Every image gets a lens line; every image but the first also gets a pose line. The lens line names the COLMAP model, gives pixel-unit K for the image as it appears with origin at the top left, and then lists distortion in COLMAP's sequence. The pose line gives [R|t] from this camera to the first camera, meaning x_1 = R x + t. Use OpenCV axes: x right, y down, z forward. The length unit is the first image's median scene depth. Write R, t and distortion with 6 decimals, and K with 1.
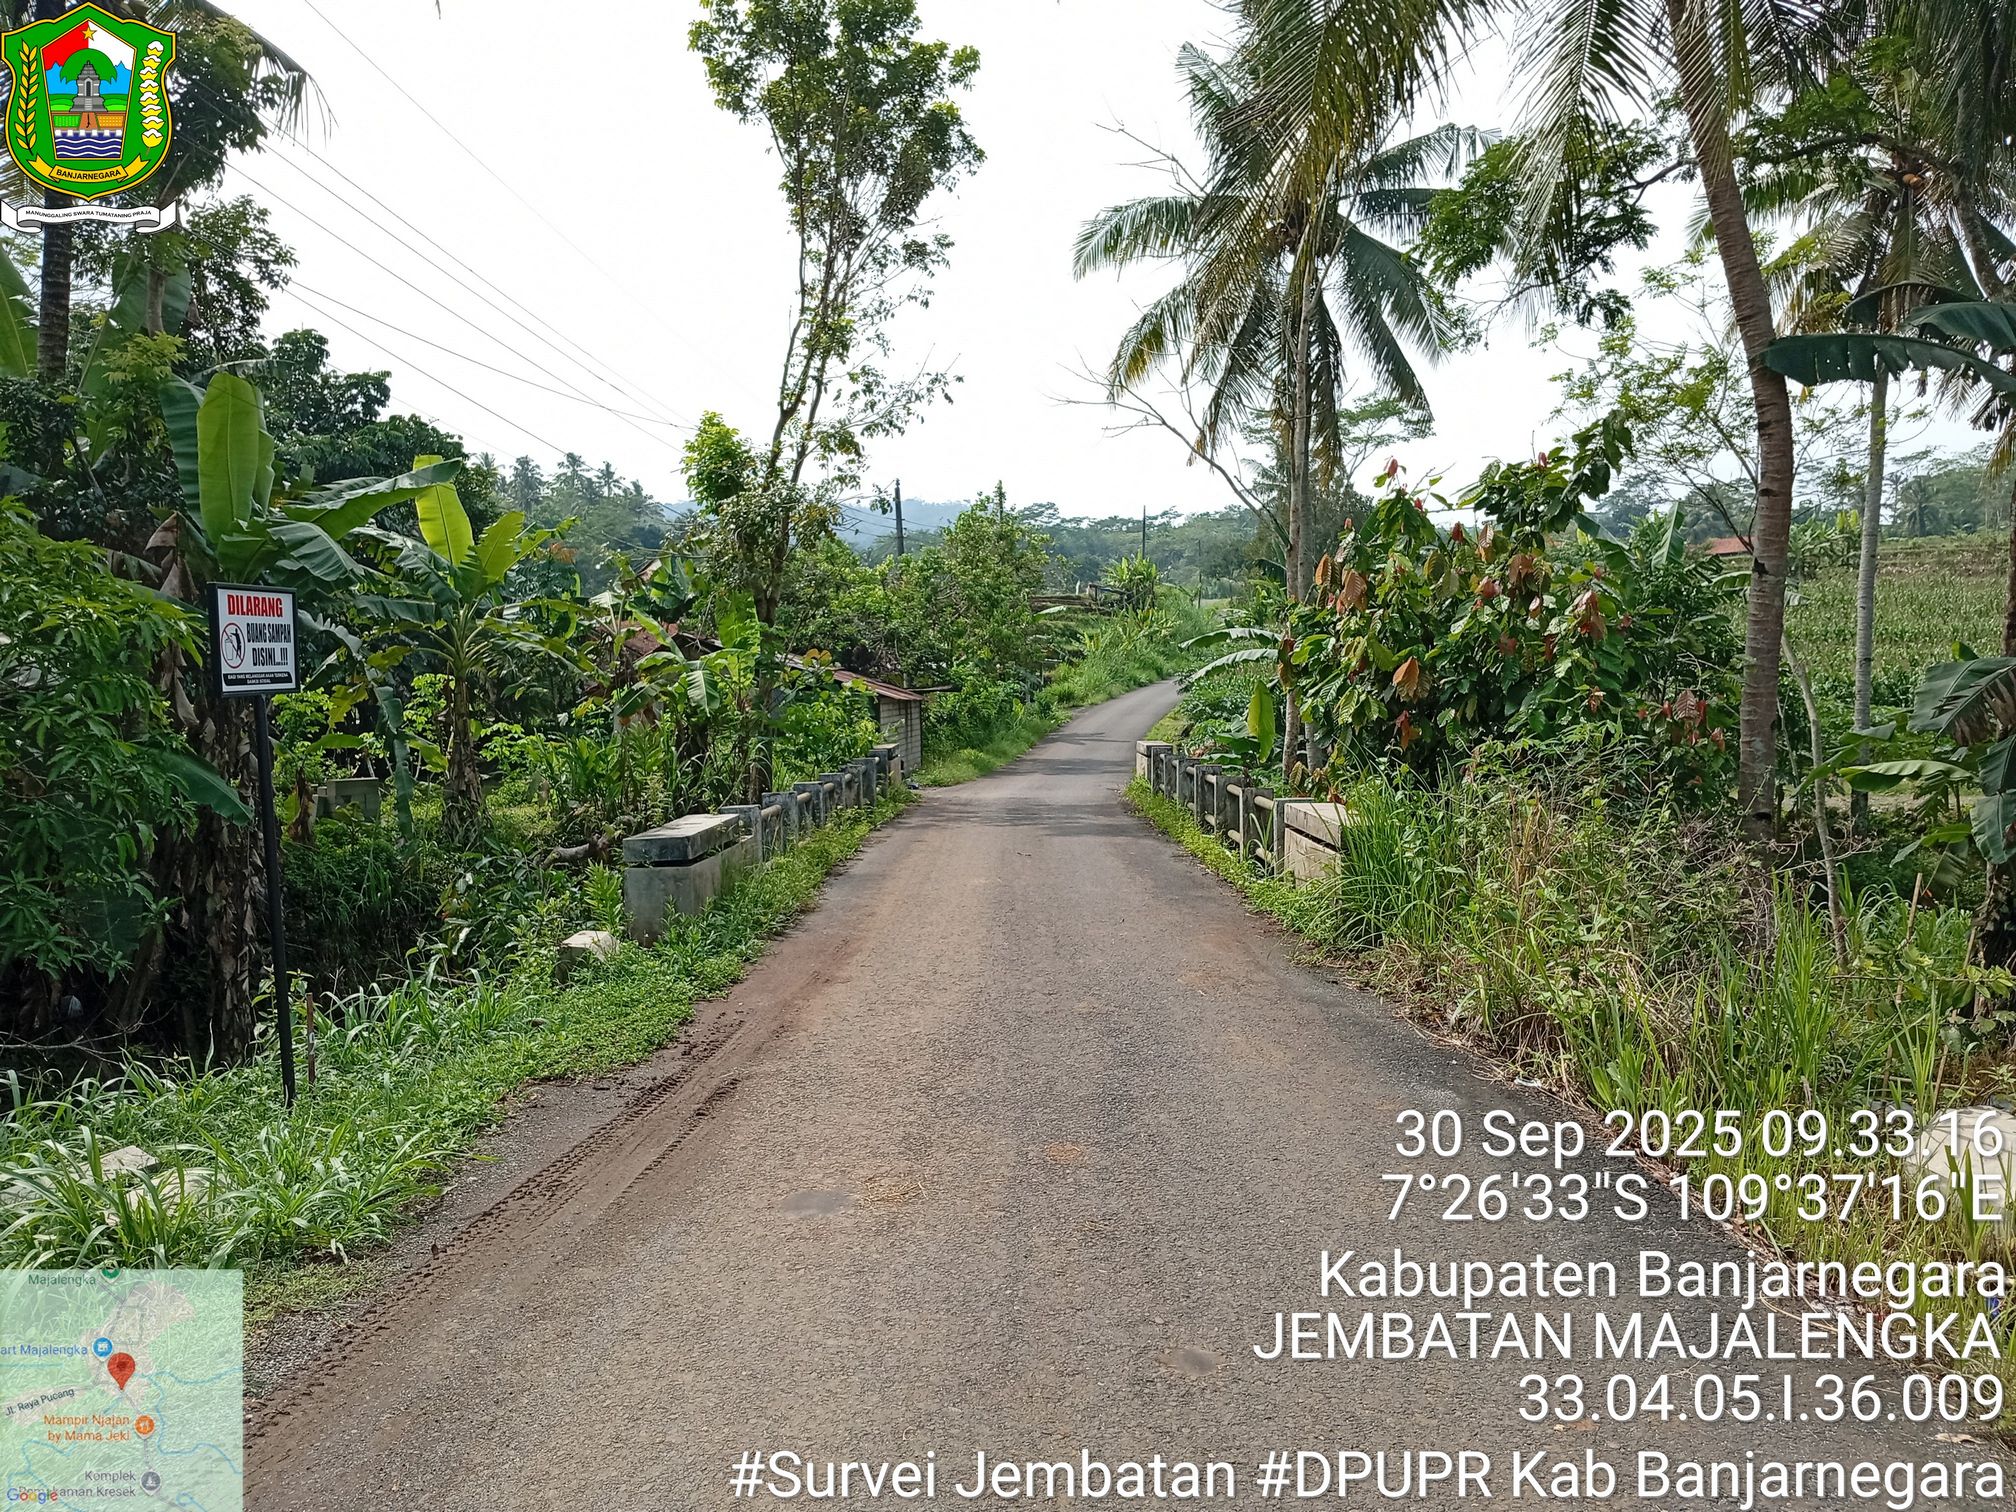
lens RADIAL K [[1539.6, 0, 1014.5], [0, 1539.6, 753.3], [0, 0, 1]] dist [0.124207, -0.249214]
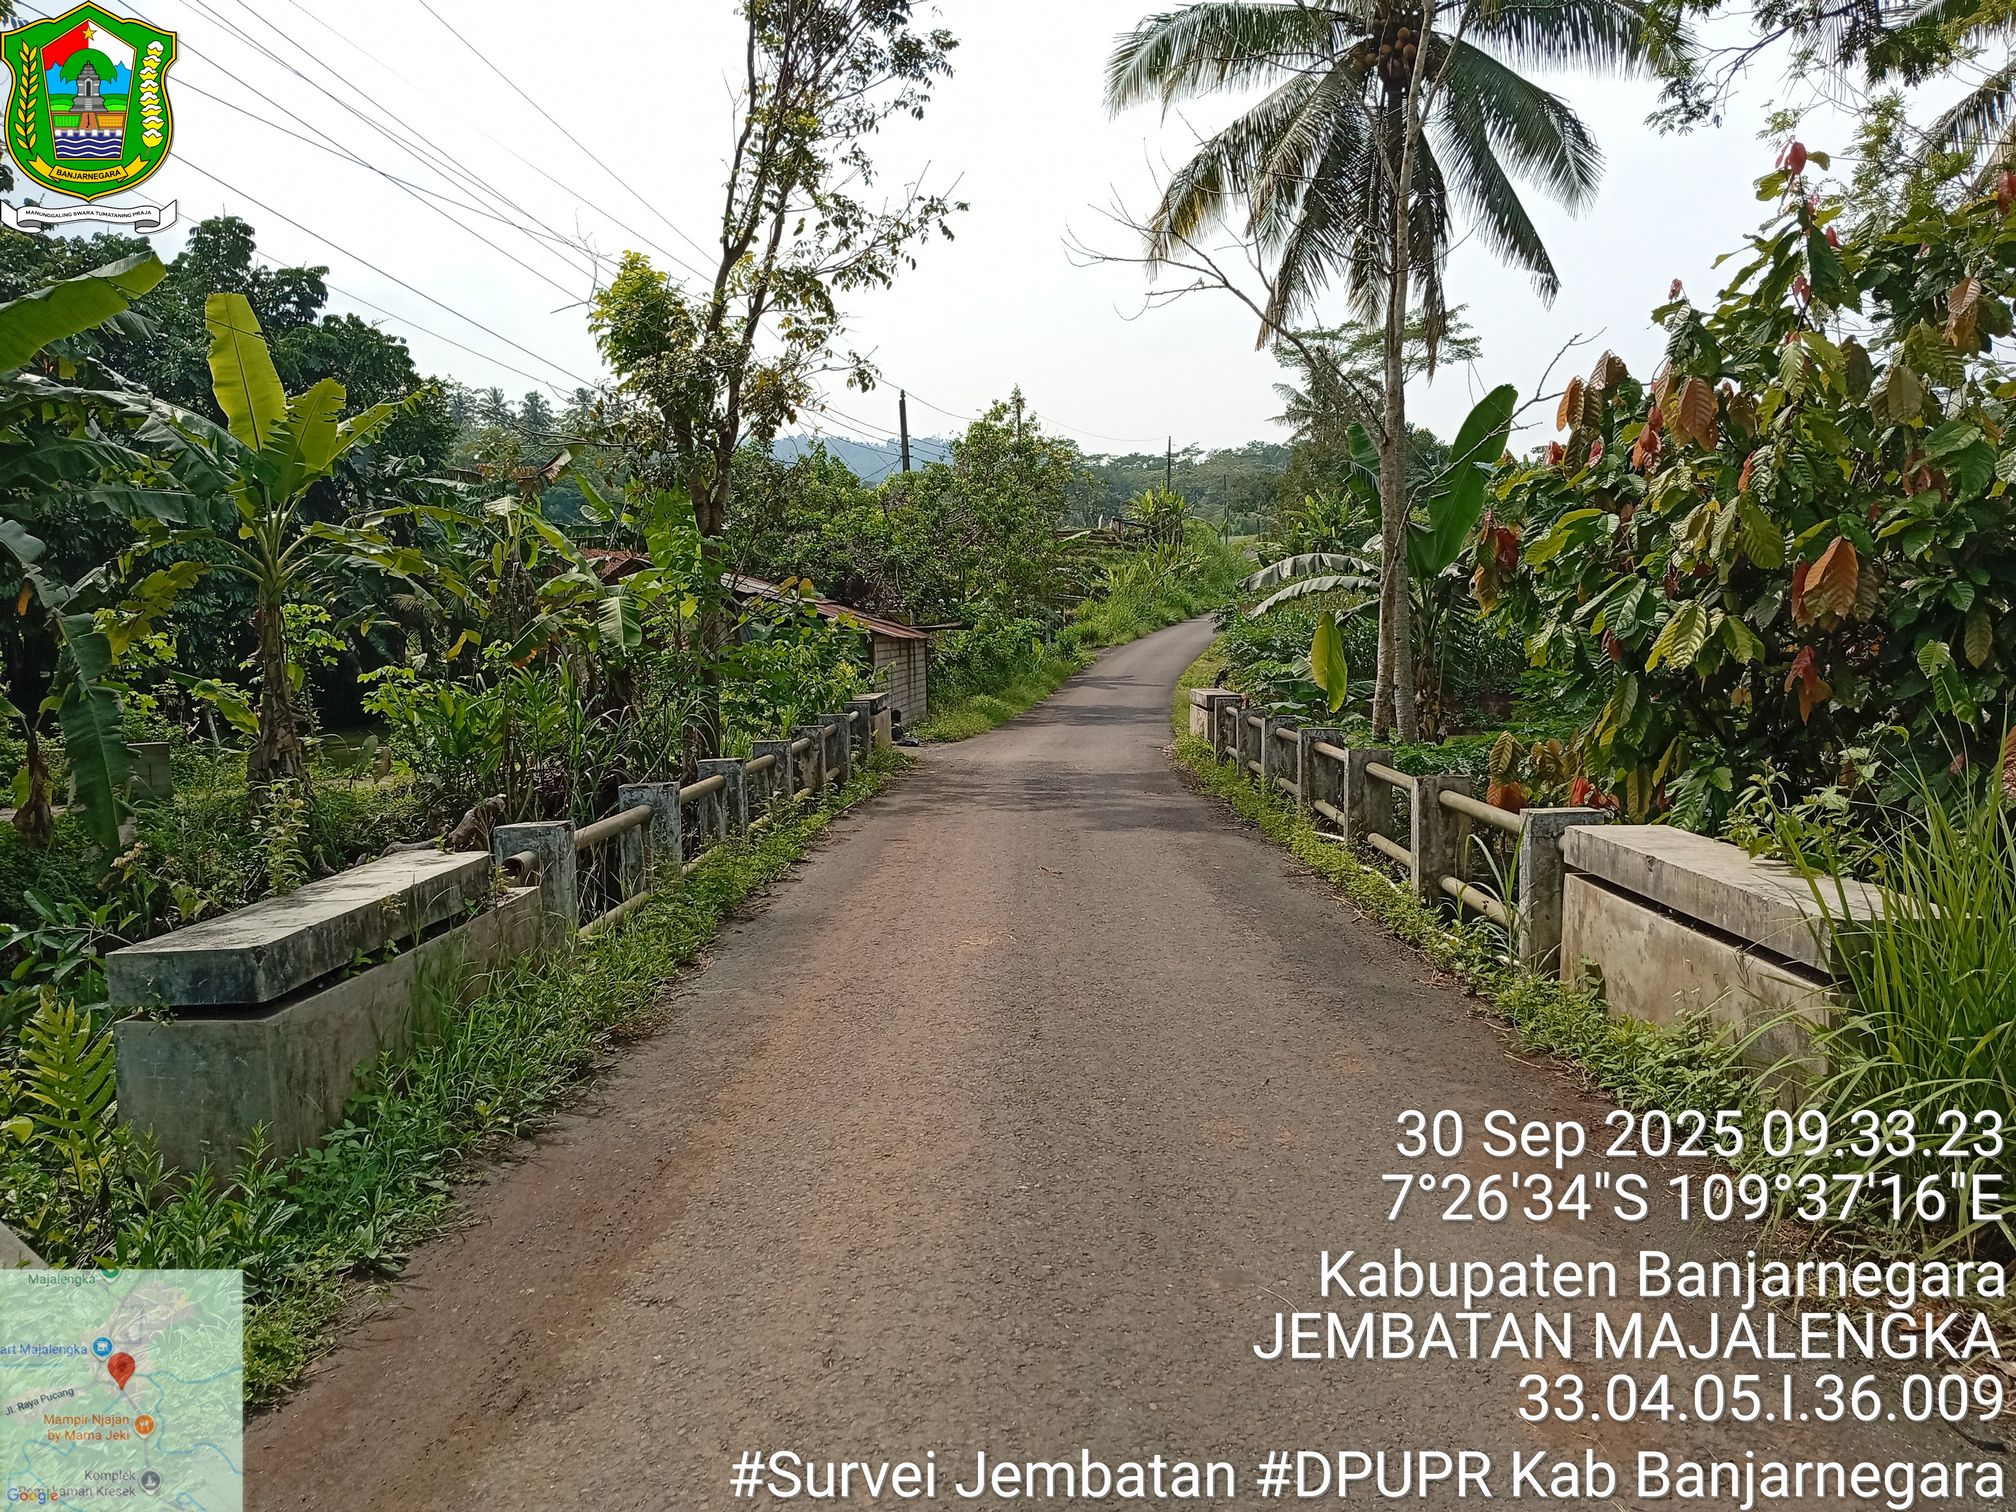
lens RADIAL K [[1539.6, 0, 1014.5], [0, 1539.6, 753.3], [0, 0, 1]] dist [0.124207, -0.249214]
pose [[0.999926, -0.000205, -0.012134, -0.000868], [0.000665, 0.999280, 0.037943, -0.004009], [0.012117, -0.037948, 0.999206, 0.168186]]
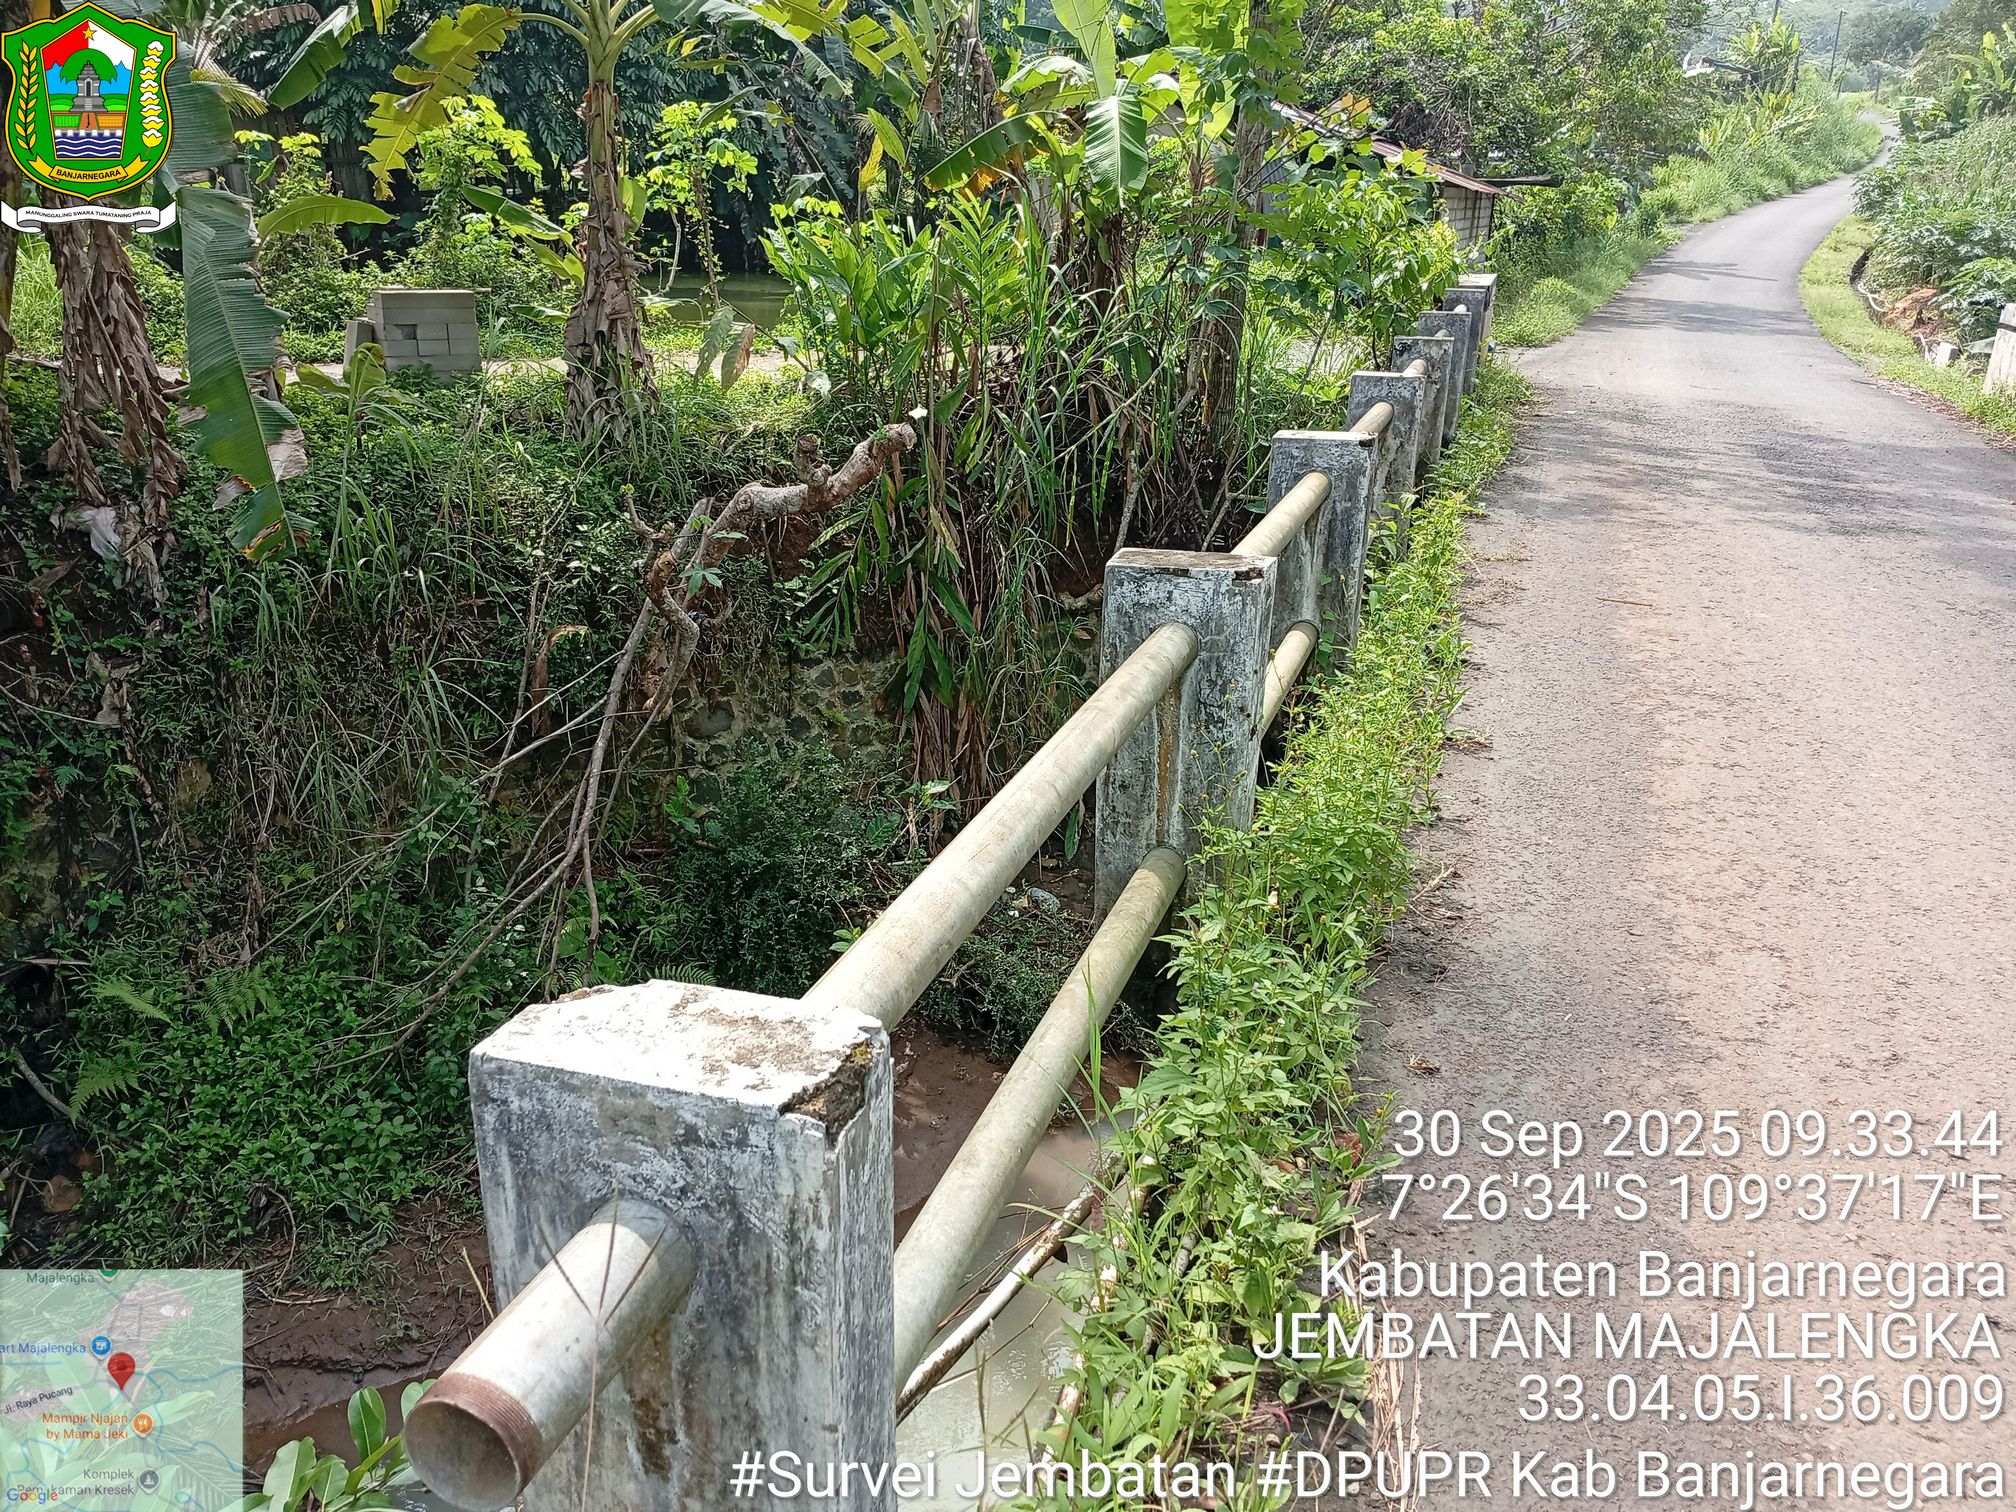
lens RADIAL K [[1561.9, 0, 1009.6], [0, 1561.9, 748.8], [0, 0, 1]] dist [0.092583, -0.209583]
pose [[0.950069, 0.144713, -0.276455, -0.048258], [-0.056179, 0.950807, 0.304646, -0.005531], [0.306942, -0.273904, 0.911462, 0.336751]]
